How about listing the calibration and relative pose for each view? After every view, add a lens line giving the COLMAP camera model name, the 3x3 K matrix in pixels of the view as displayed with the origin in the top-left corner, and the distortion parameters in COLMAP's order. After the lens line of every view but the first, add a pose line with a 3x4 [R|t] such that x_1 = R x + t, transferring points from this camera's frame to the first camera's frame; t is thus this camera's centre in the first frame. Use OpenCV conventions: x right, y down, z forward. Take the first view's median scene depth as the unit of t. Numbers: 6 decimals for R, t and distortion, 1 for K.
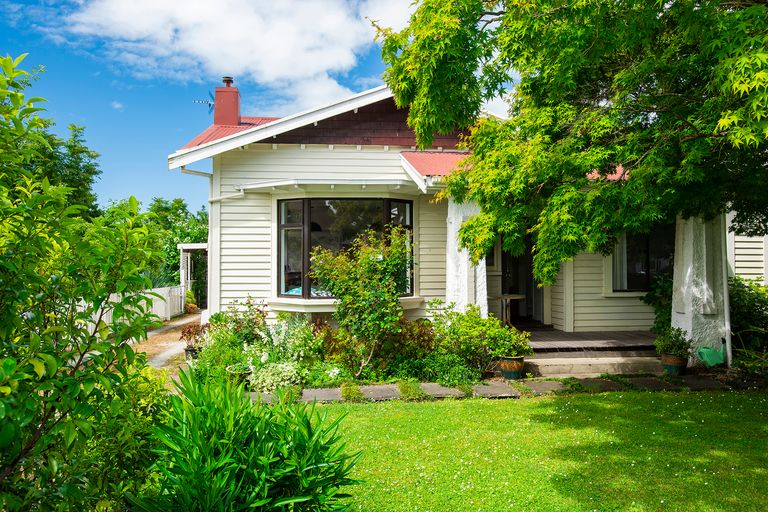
lens RADIAL K [[598.6, 0, 385.7], [0, 598.6, 257.7], [0, 0, 1]] dist [-0.017287, 0.008398]
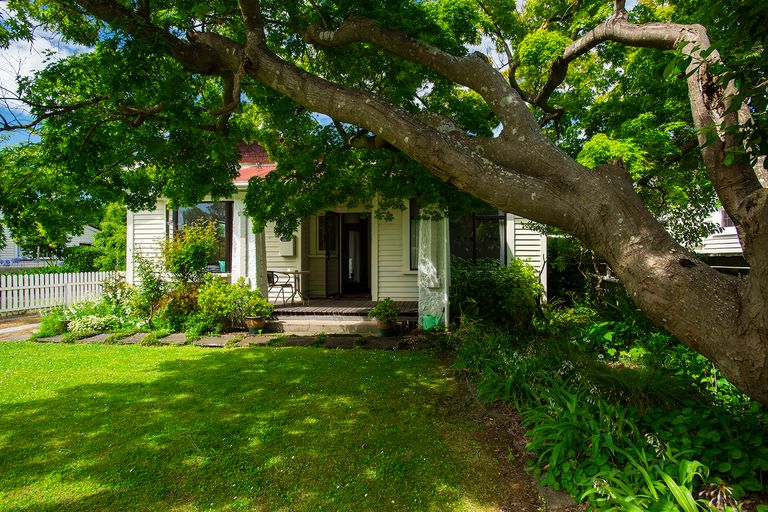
lens RADIAL K [[416.6, 0, 383.2], [0, 416.6, 257.7], [0, 0, 1]] dist [-0.045835, 0.023907]
pose [[0.978525, -0.000991, -0.206124, 0.621834], [0.004311, 0.999868, 0.015657, 0.020505], [0.206081, -0.016210, 0.978401, 0.153340]]
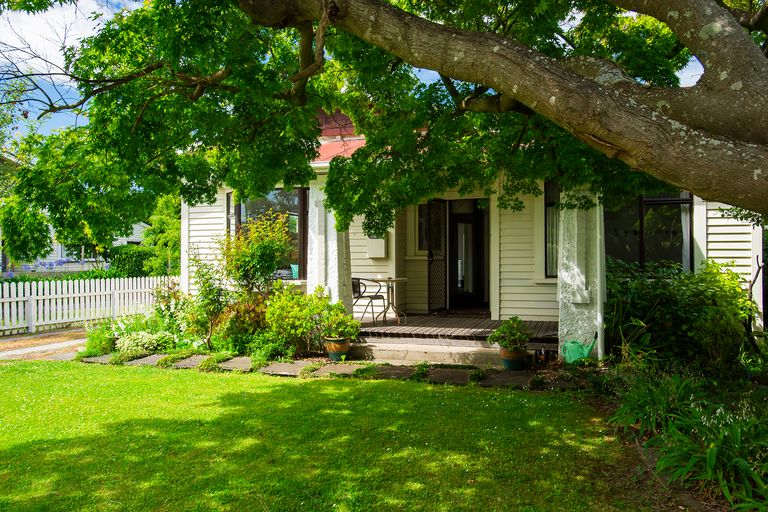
lens RADIAL K [[559.8, 0, 386.7], [0, 559.8, 257.7], [0, 0, 1]] dist [-0.008839, 0.031977]
pose [[0.916642, -0.002451, -0.399702, 0.612909], [0.009105, 0.999850, 0.014749, 0.015180], [0.399606, -0.017159, 0.916527, 0.156808]]
